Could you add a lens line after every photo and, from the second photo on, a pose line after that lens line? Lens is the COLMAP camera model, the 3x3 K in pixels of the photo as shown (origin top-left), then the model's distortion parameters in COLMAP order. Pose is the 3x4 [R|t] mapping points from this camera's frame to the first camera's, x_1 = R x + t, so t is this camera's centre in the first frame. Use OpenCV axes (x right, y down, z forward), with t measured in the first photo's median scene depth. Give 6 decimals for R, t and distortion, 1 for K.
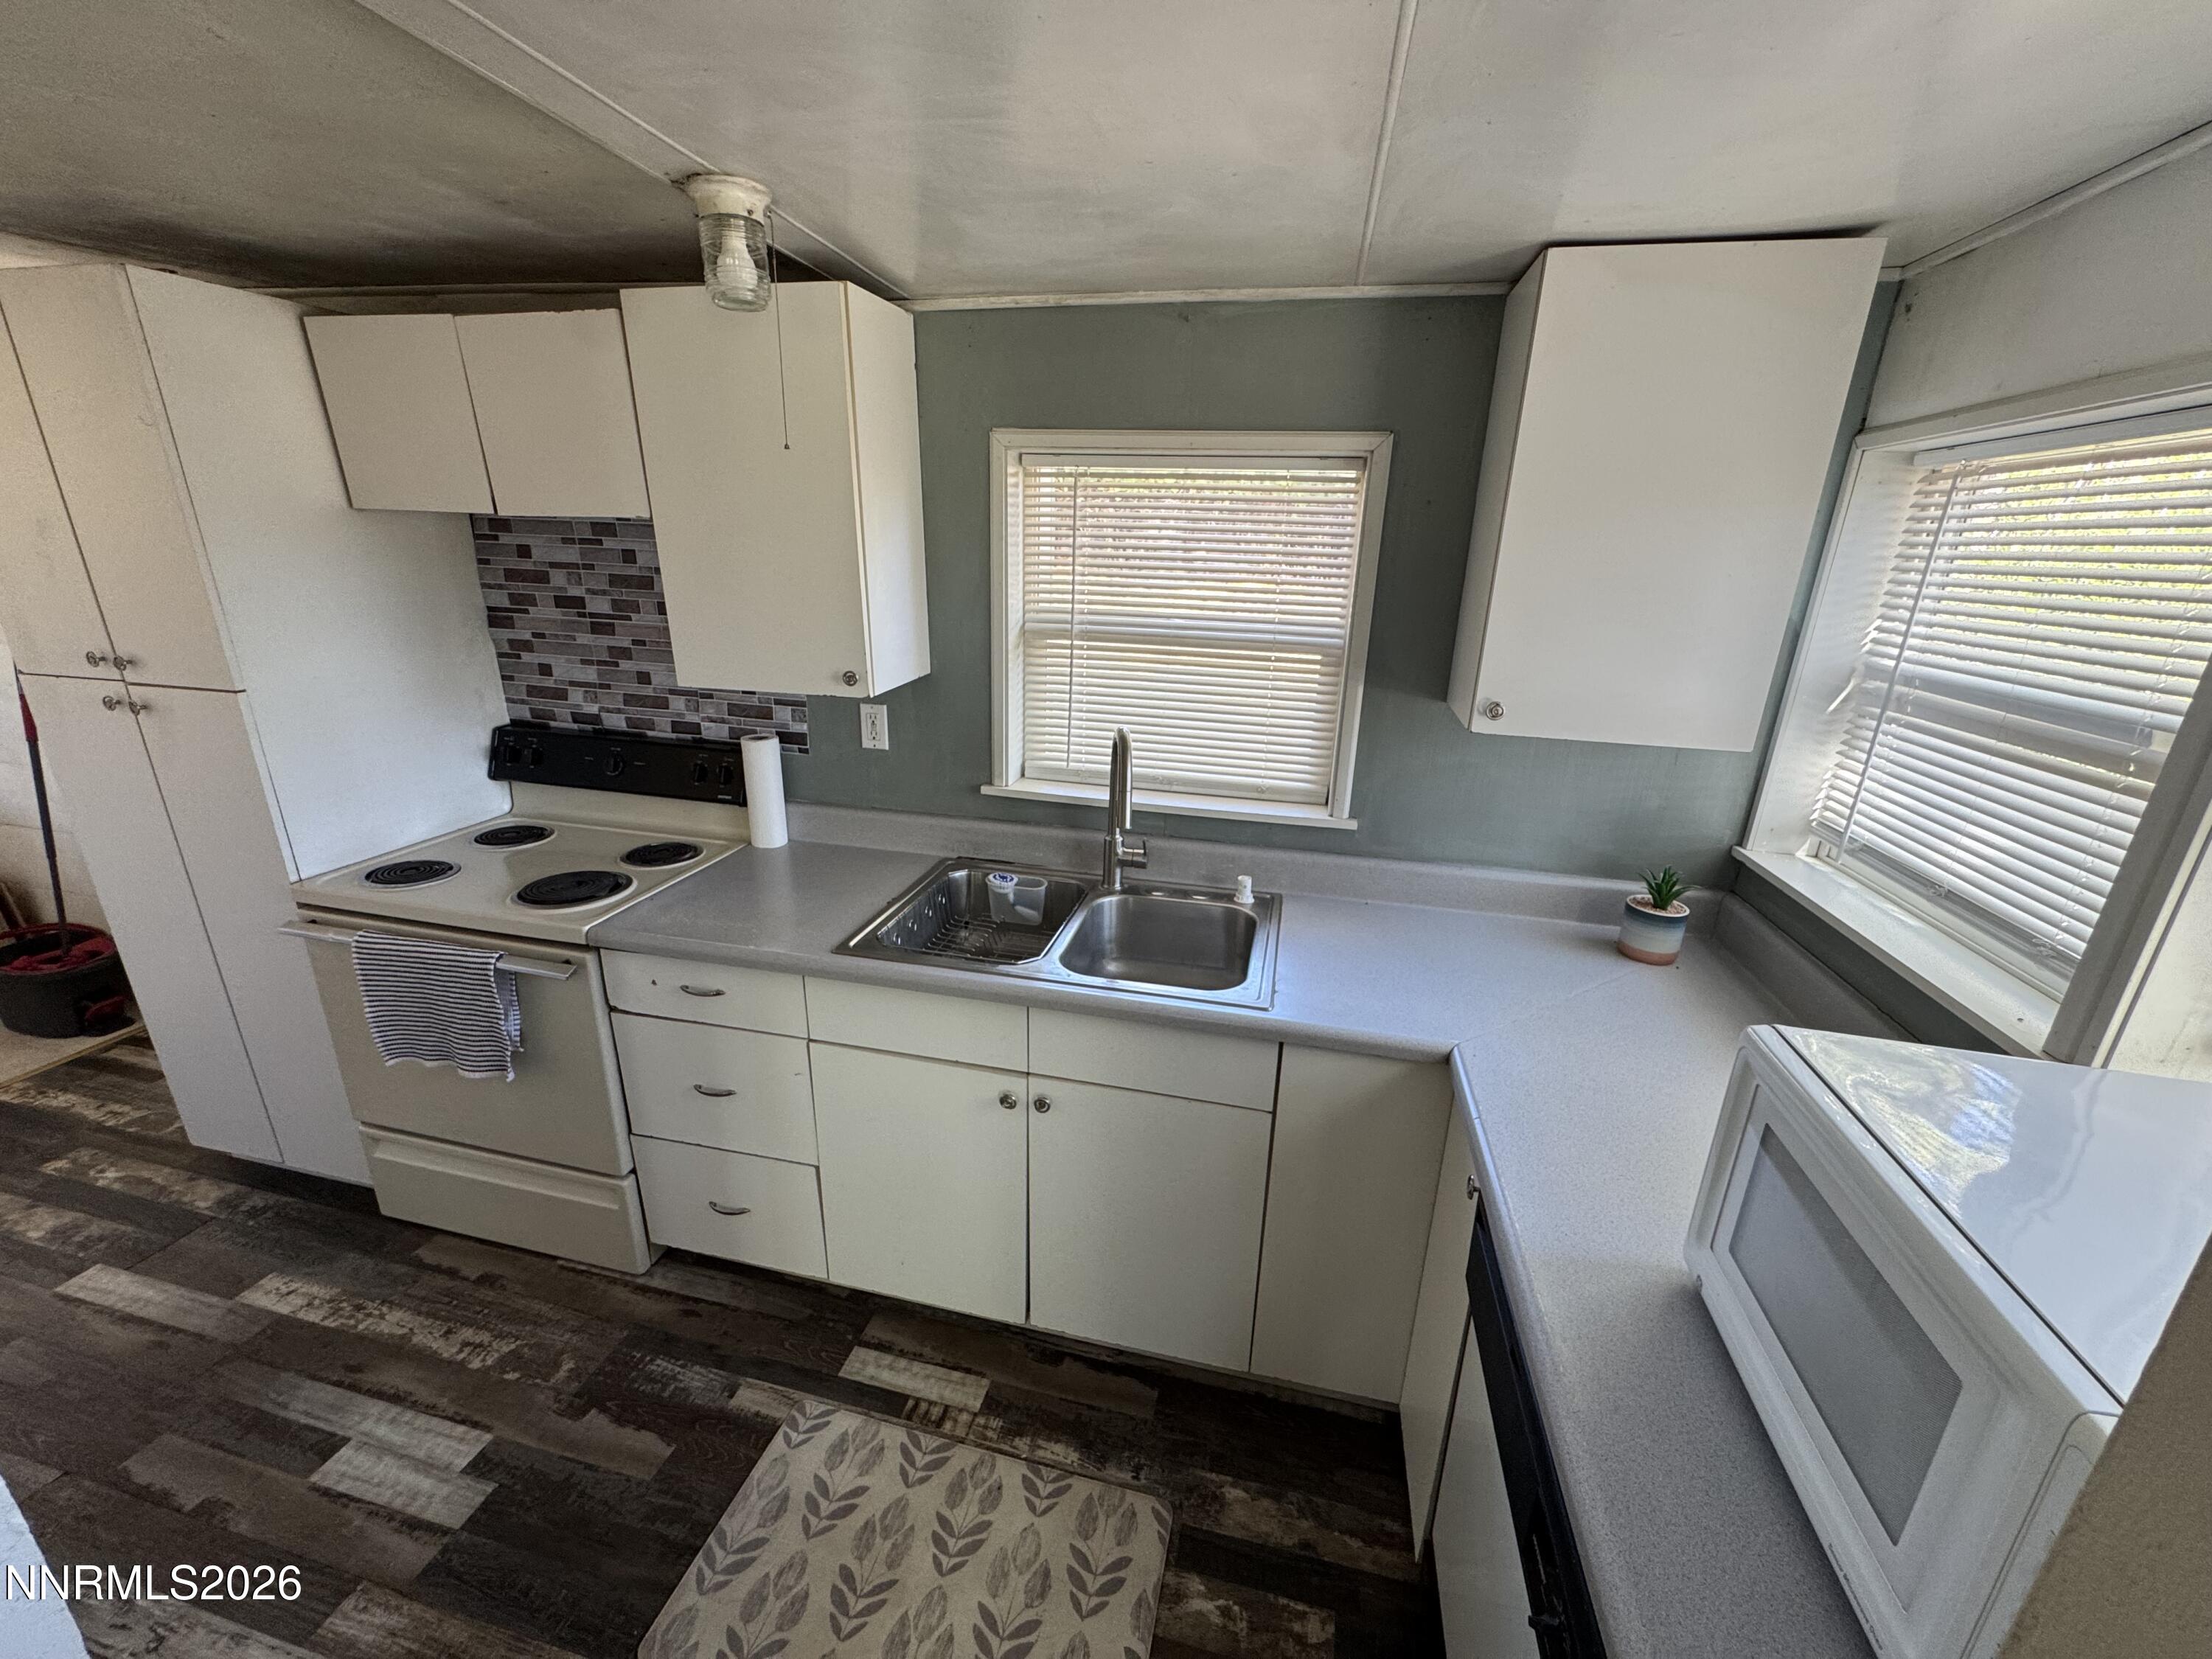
lens RADIAL K [[884.0, 0, 1098.3], [0, 884.0, 828.8], [0, 0, 1]] dist [0.000125, 0.000067]
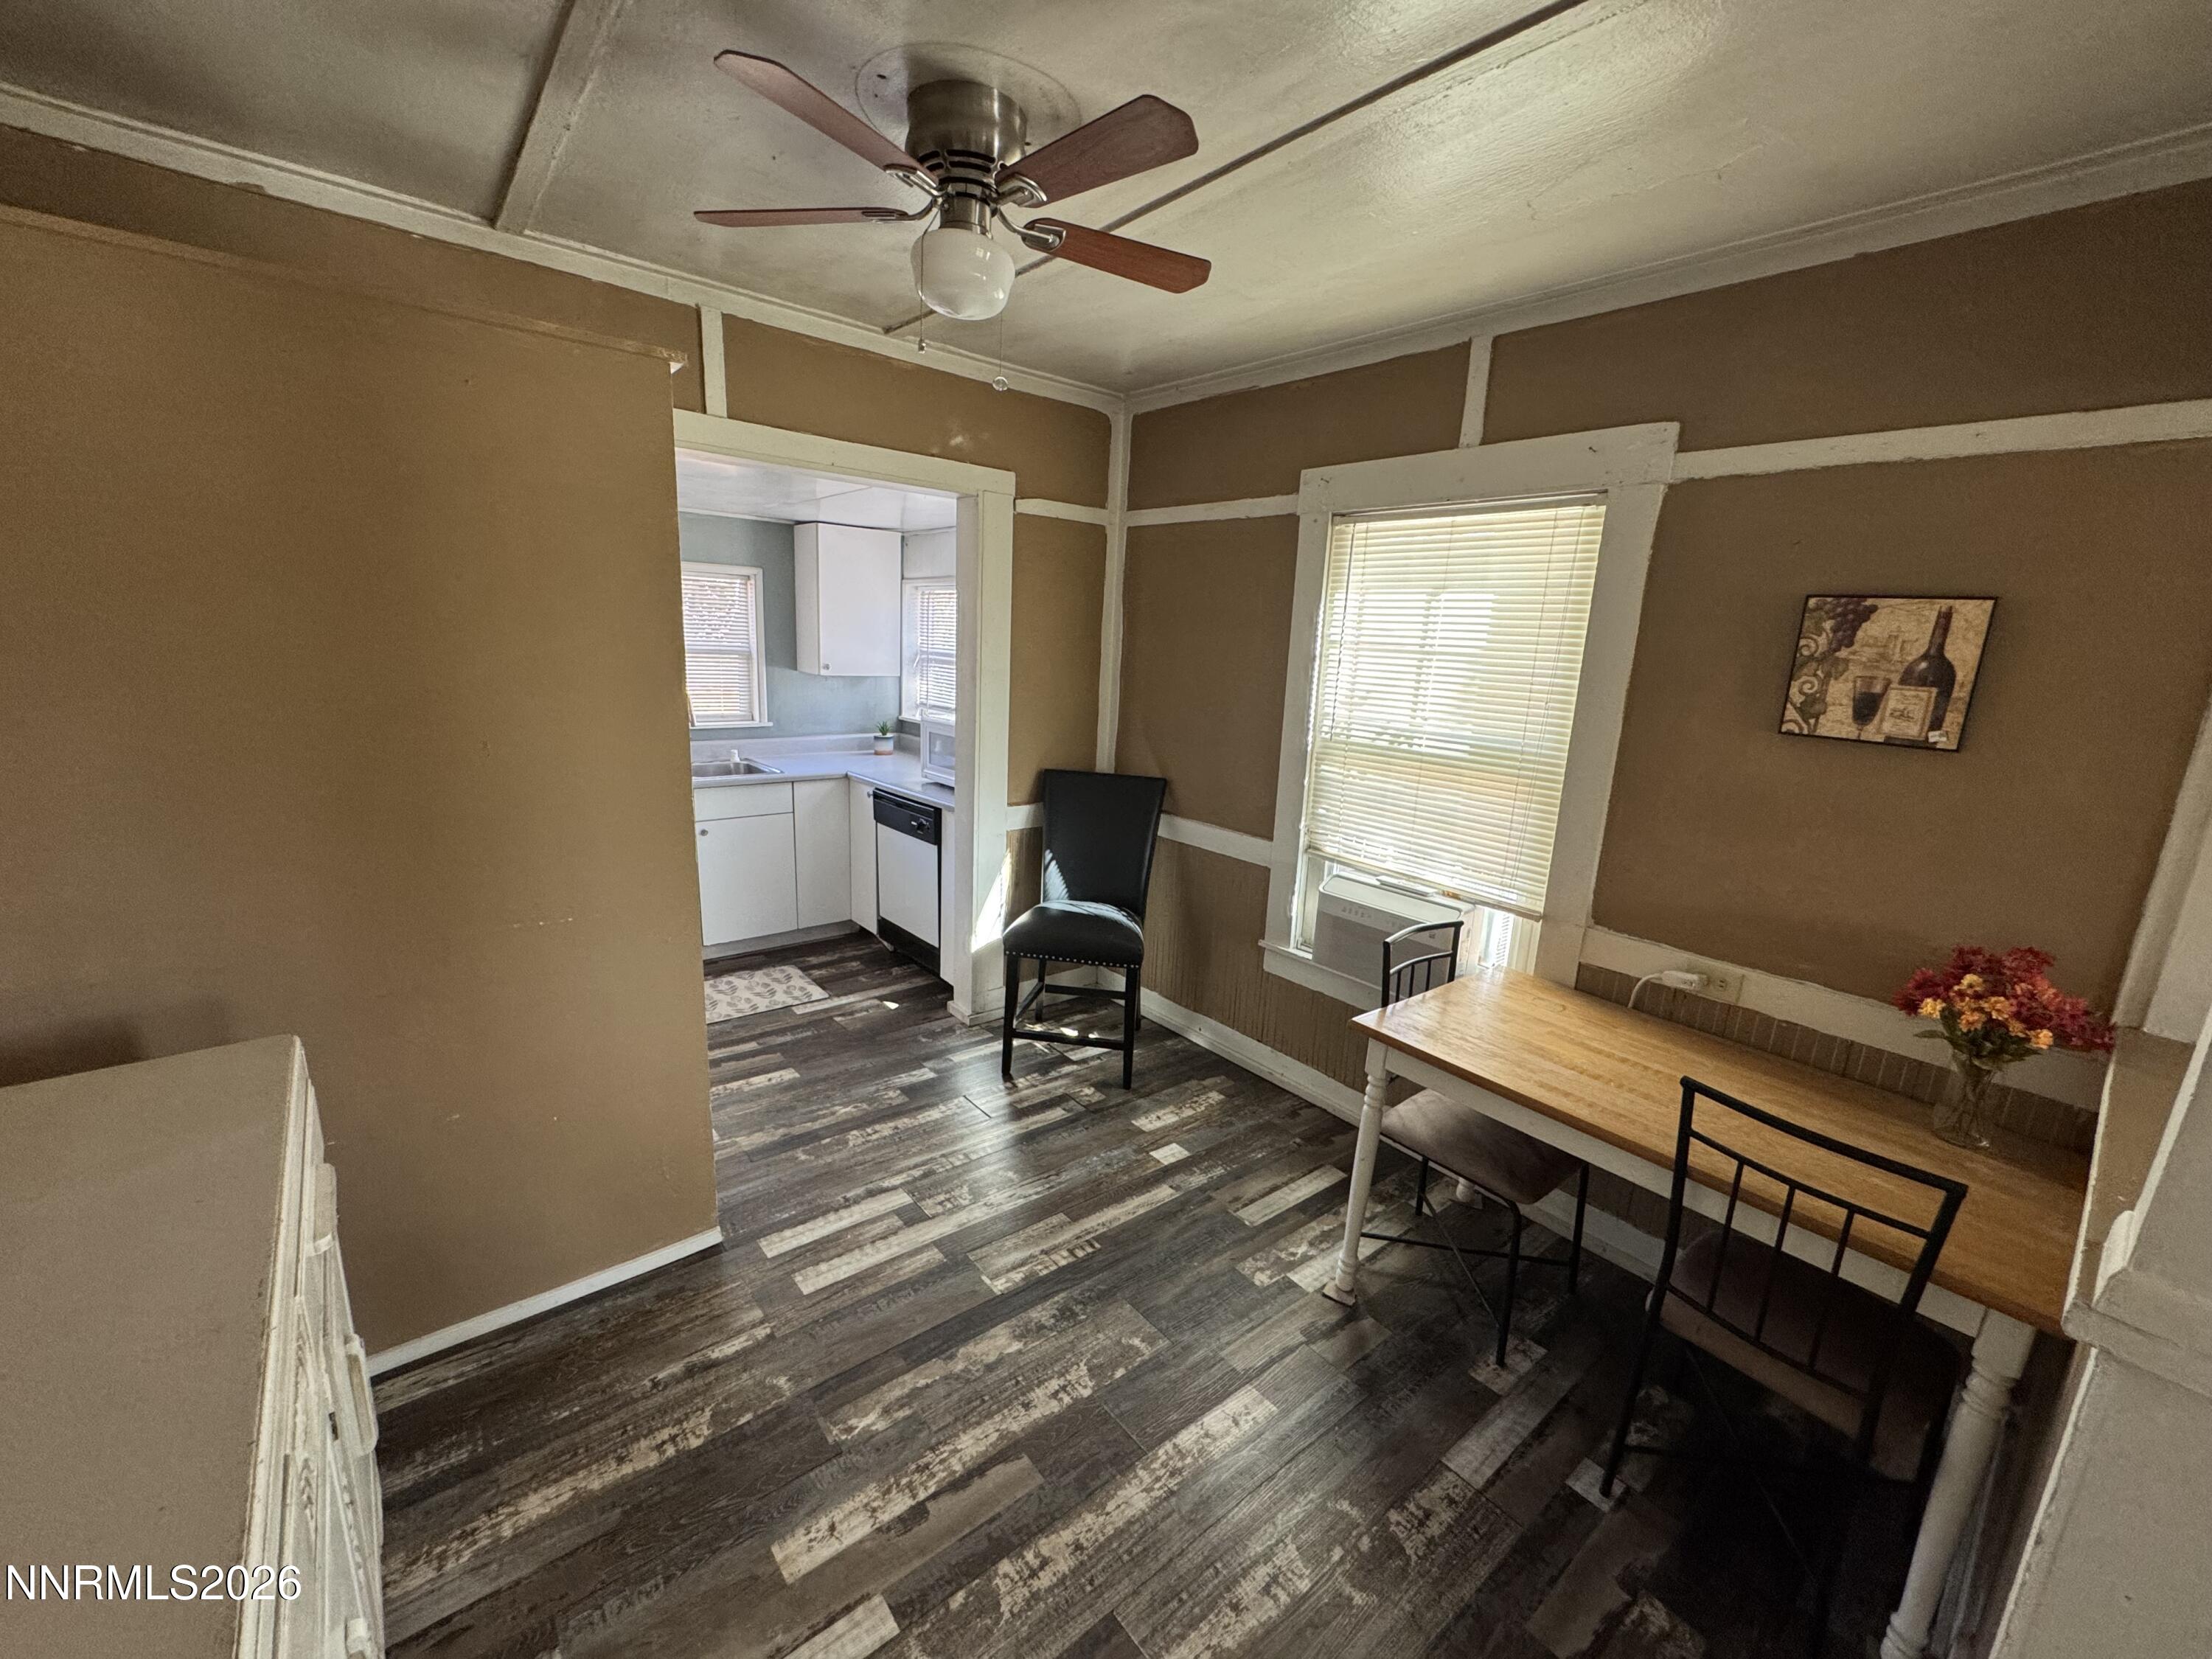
lens RADIAL K [[884.0, 0, 1098.3], [0, 884.0, 828.8], [0, 0, 1]] dist [0.000125, 0.000067]
pose [[0.606472, -0.171330, 0.776426, -1.286469], [0.218696, 0.974788, 0.044276, 0.427726], [-0.764436, 0.142949, 0.628651, -1.359334]]
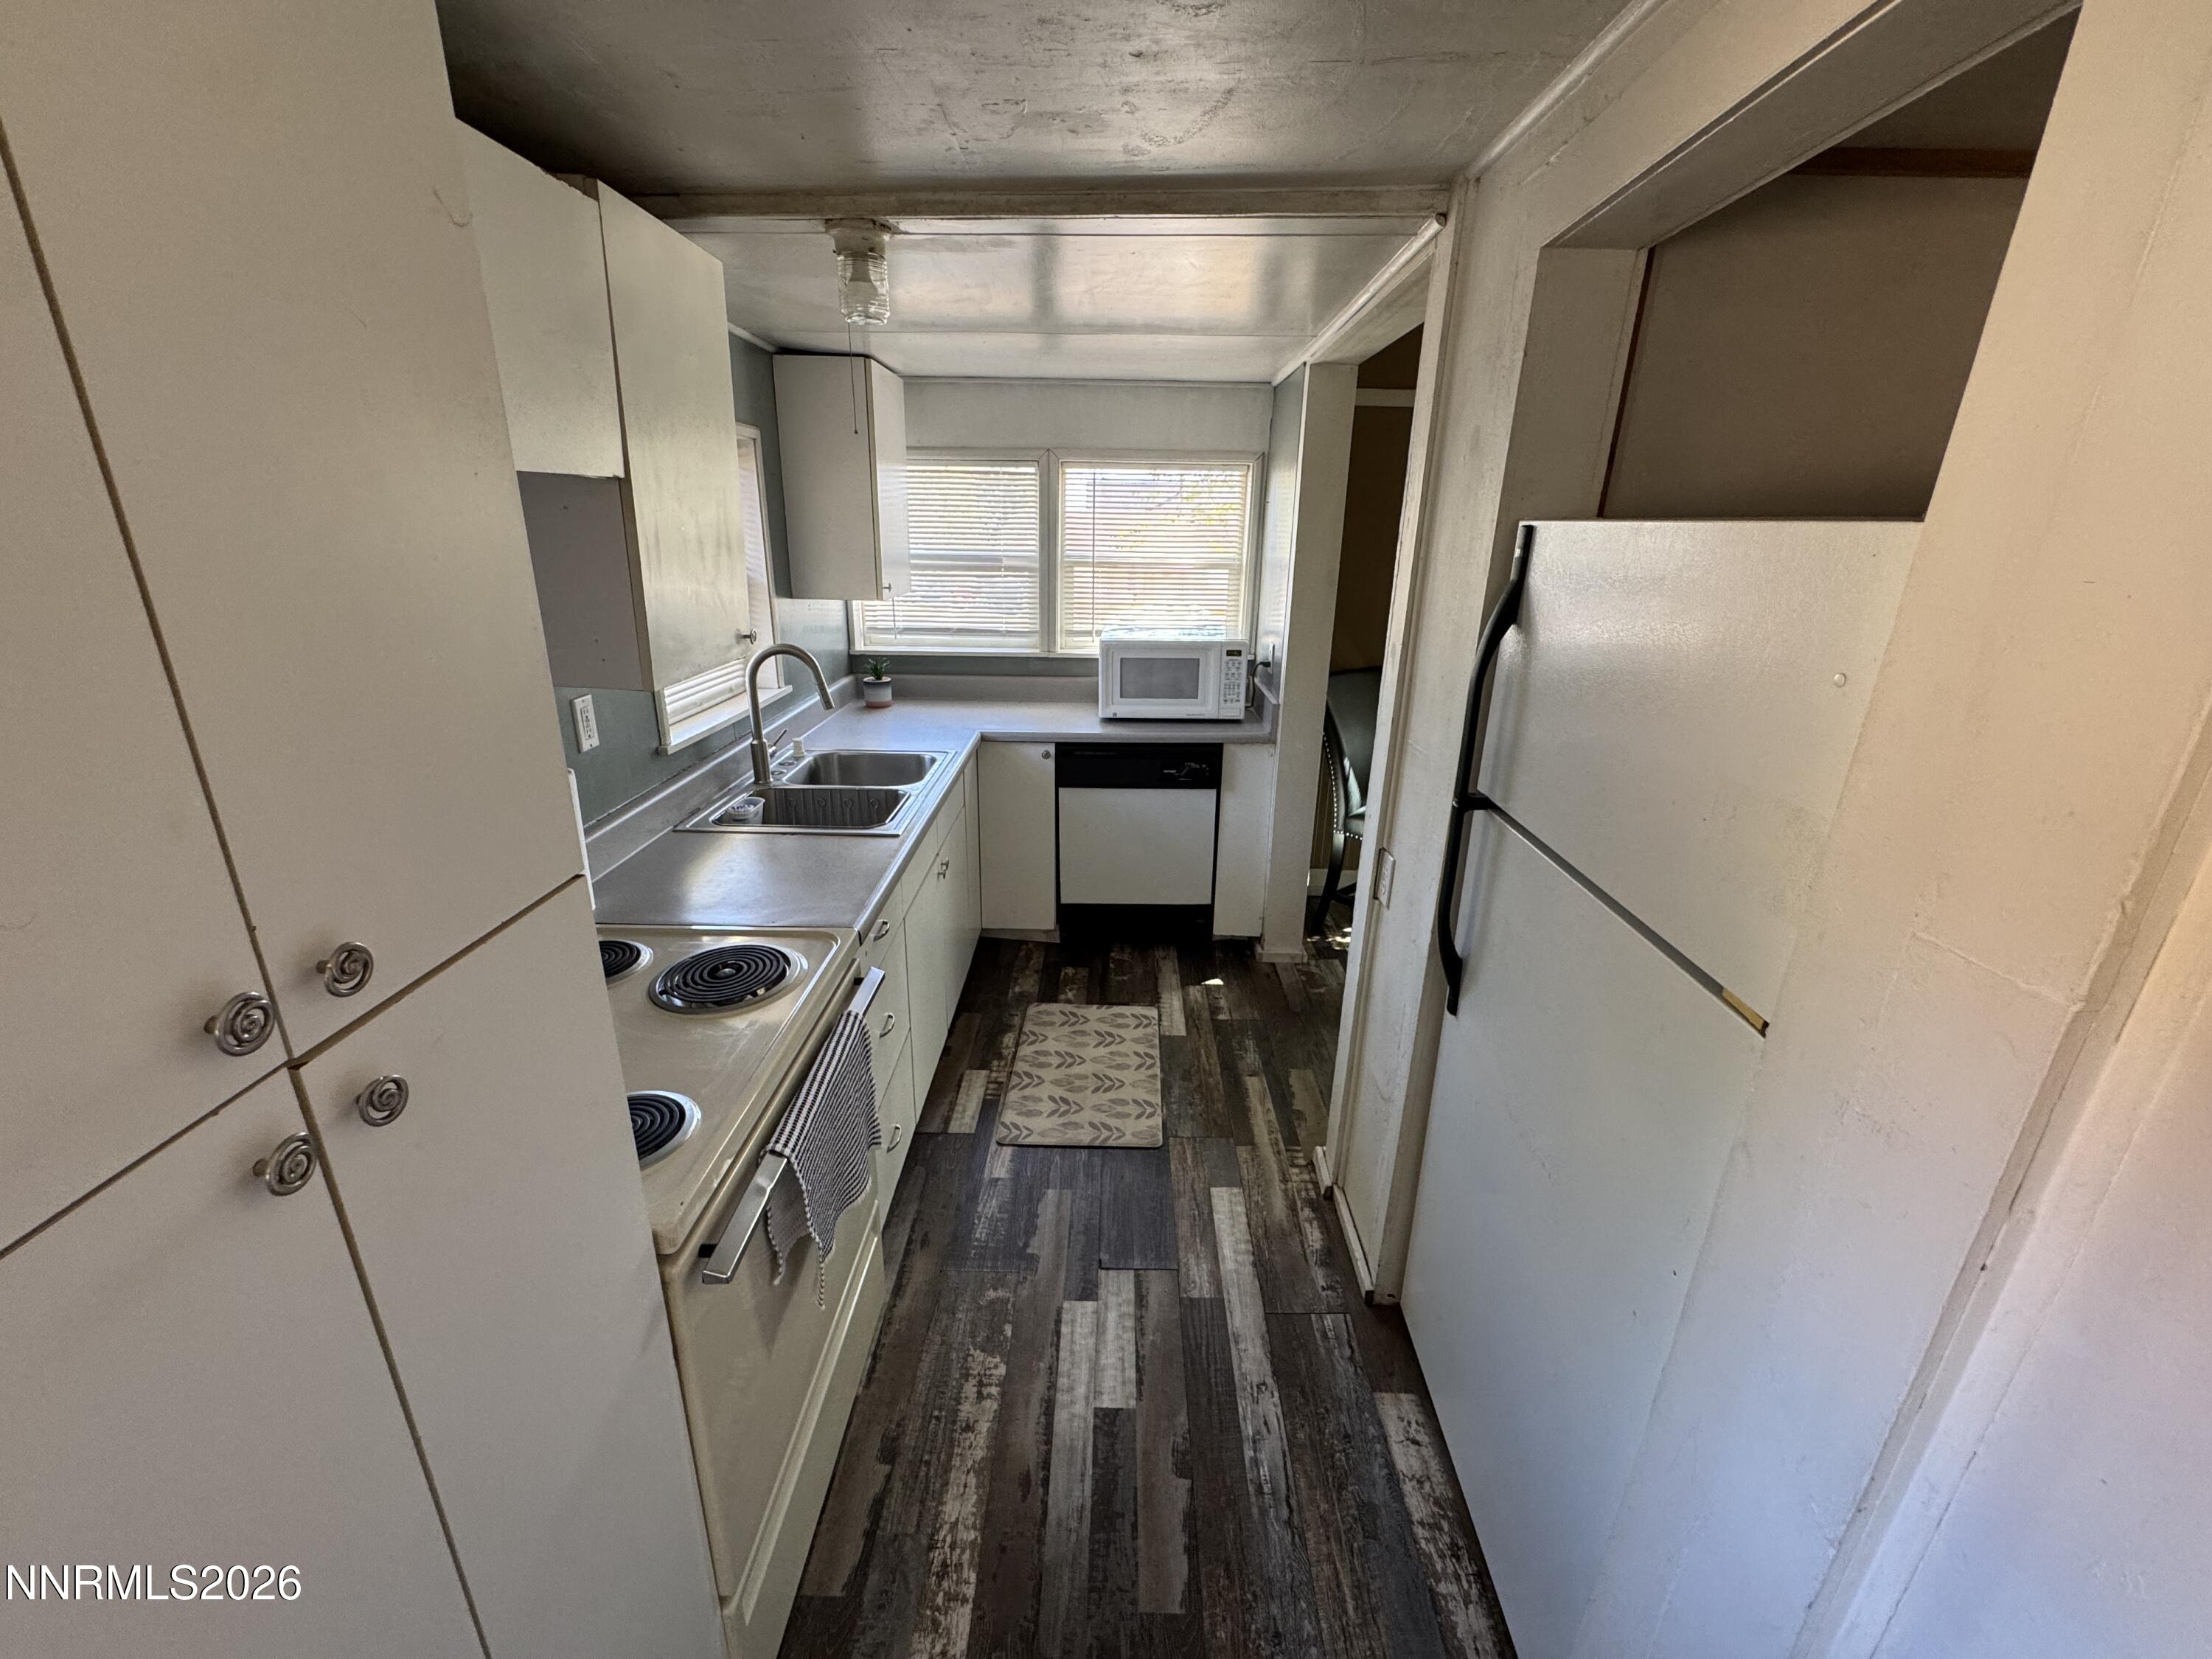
lens RADIAL K [[884.0, 0, 1098.3], [0, 884.0, 828.8], [0, 0, 1]] dist [0.000125, 0.000067]
pose [[-0.208512, -0.349484, 0.913446, -1.532687], [0.281588, 0.872974, 0.398277, -0.297894], [-0.936606, 0.340261, -0.083615, 0.846506]]
